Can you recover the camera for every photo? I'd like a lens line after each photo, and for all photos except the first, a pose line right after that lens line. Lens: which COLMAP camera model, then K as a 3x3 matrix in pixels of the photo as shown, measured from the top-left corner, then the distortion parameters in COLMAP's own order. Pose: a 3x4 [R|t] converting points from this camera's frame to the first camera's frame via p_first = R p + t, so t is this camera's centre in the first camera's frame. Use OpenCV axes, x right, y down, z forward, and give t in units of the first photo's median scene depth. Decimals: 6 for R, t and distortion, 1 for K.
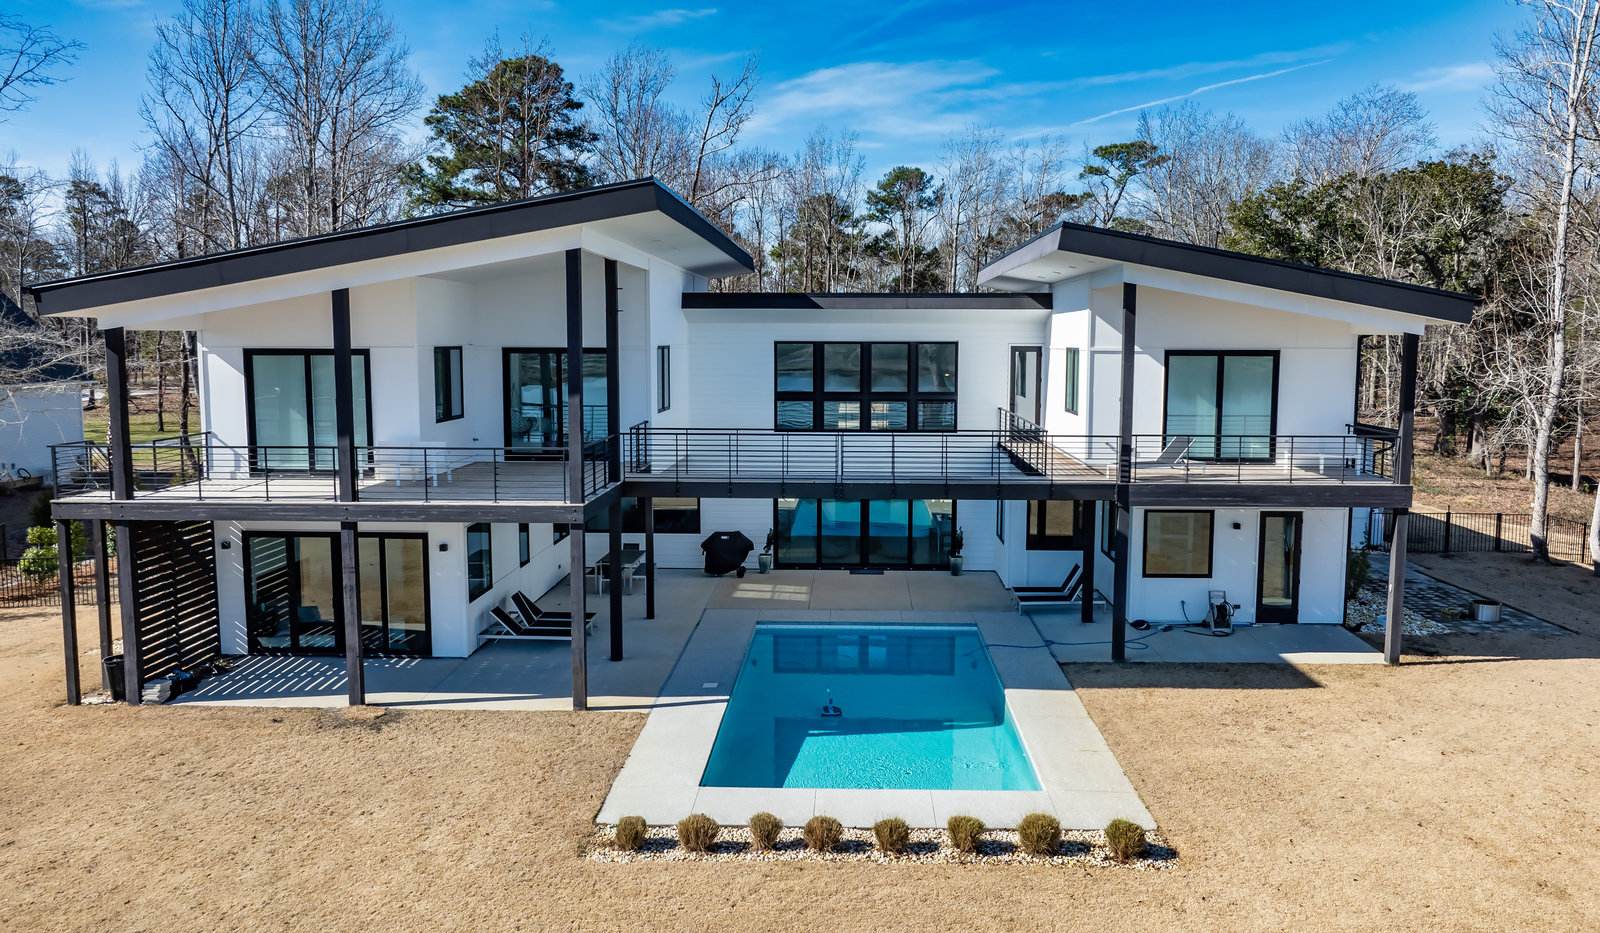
lens RADIAL K [[1113.3, 0, 870.4], [0, 1113.3, 465.3], [0, 0, 1]] dist [-0.016302, 0.001255]
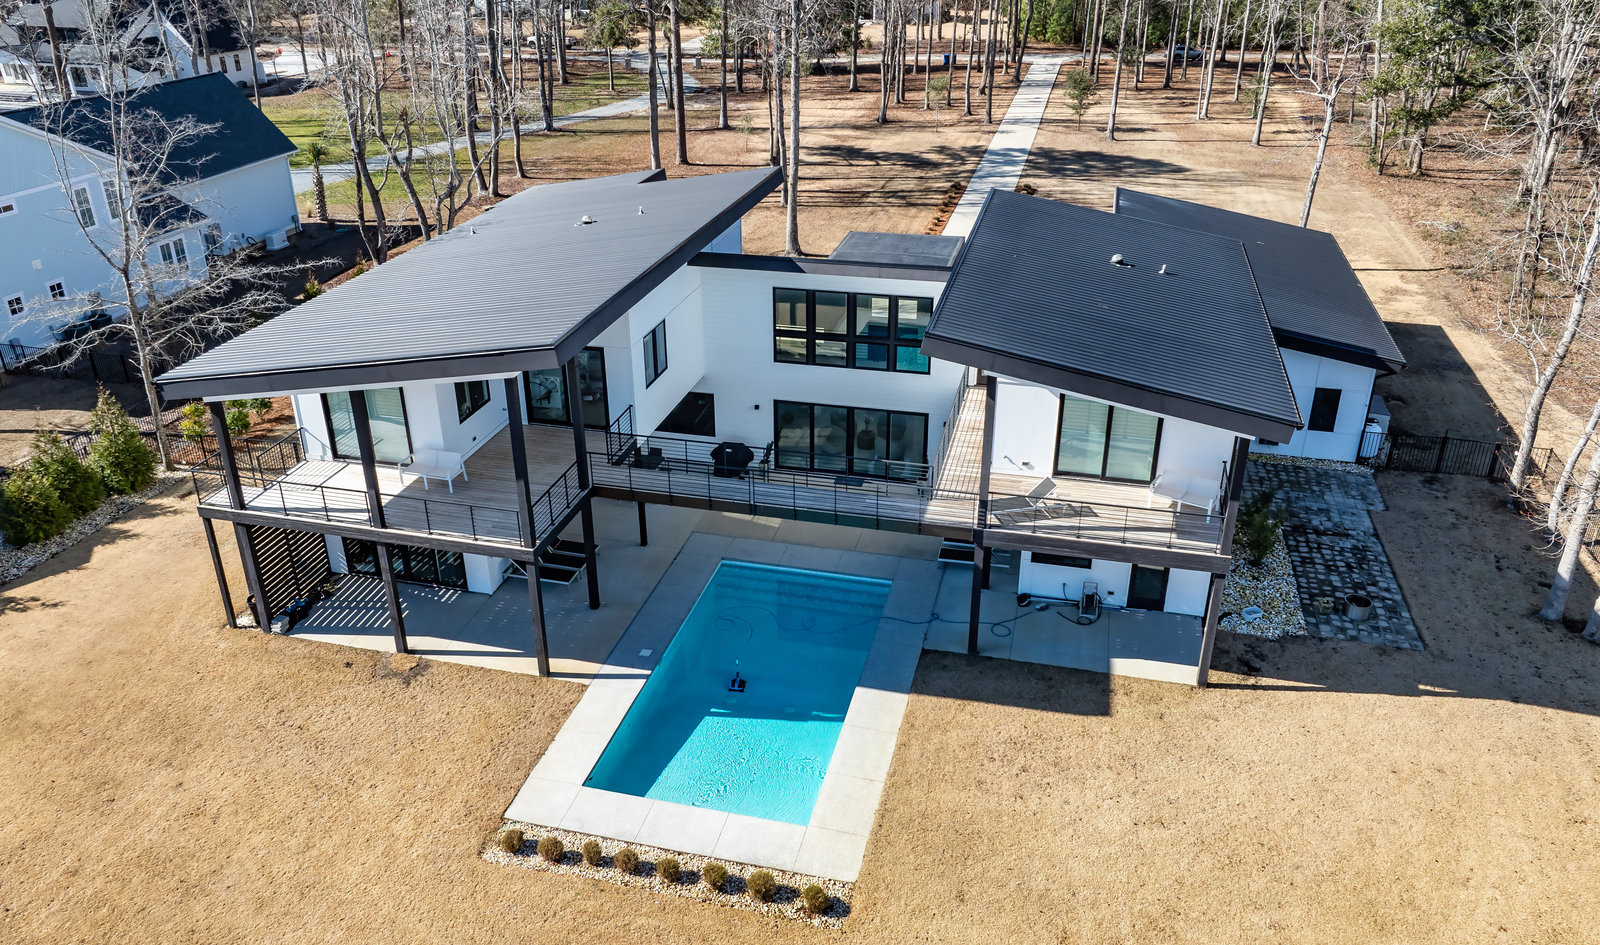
lens RADIAL K [[1131.8, 0, 870.0], [0, 1131.8, 411.6], [0, 0, 1]] dist [-0.008240, -0.001770]
pose [[0.976156, 0.098129, -0.193623, 0.343212], [-0.032845, 0.948487, 0.315110, -0.498064], [0.214570, -0.301237, 0.929094, -0.132799]]
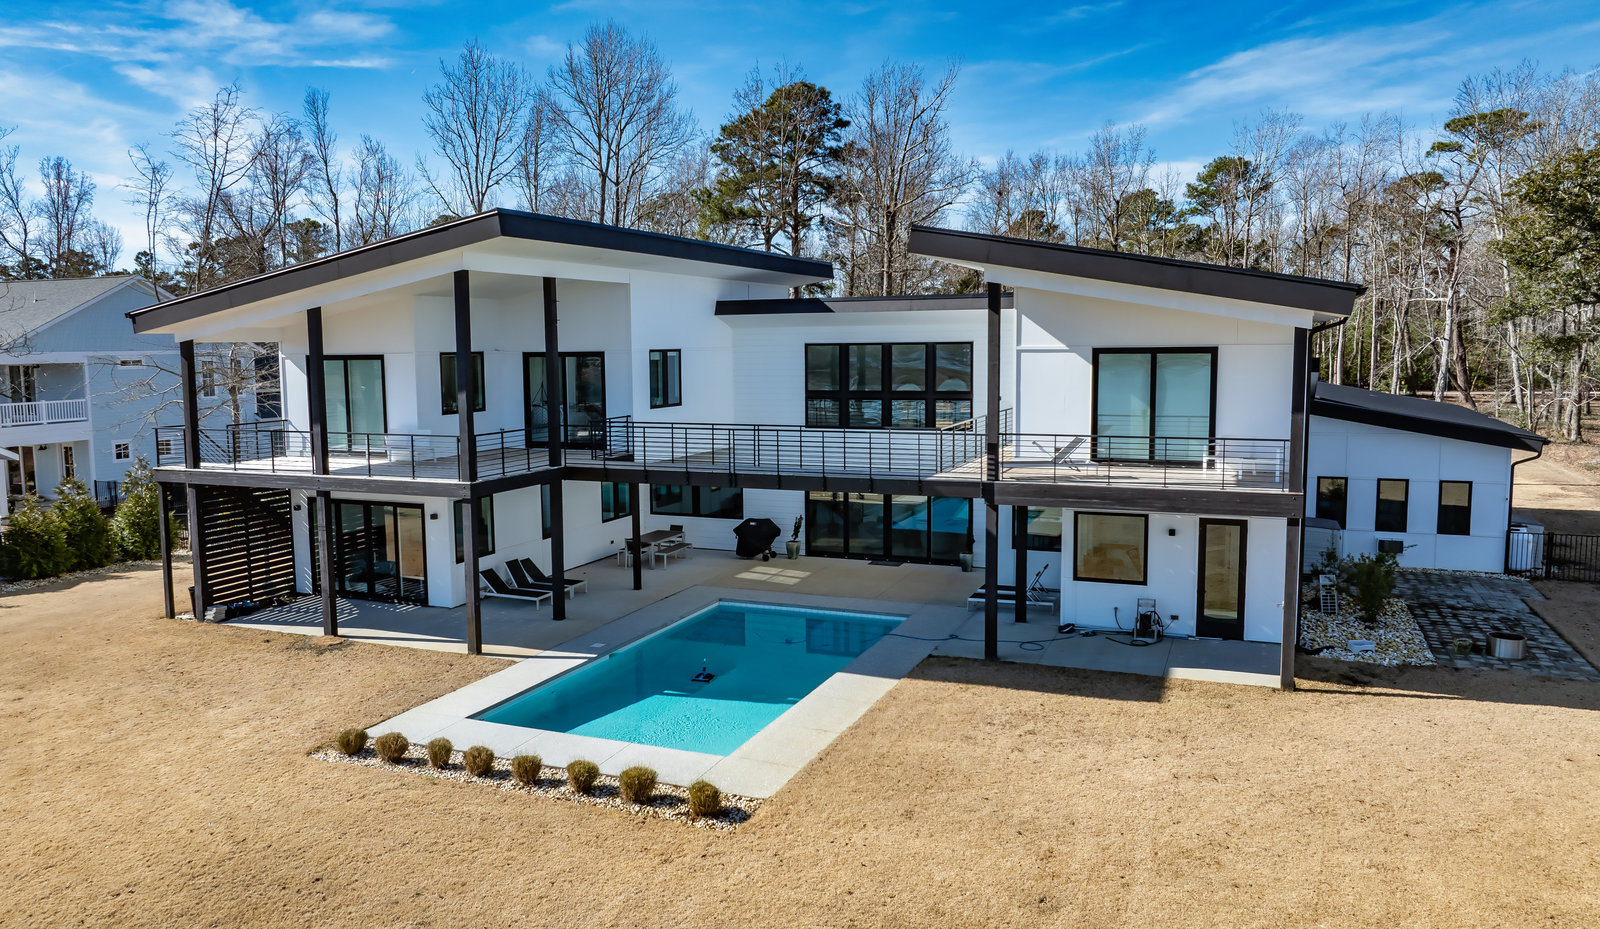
lens RADIAL K [[1113.3, 0, 870.4], [0, 1113.3, 463.3], [0, 0, 1]] dist [-0.016302, 0.001255]
pose [[0.936109, 0.024927, -0.350825, 0.486563], [-0.025837, 0.999664, 0.002088, 0.000437], [0.350759, 0.007110, 0.936439, 0.022341]]
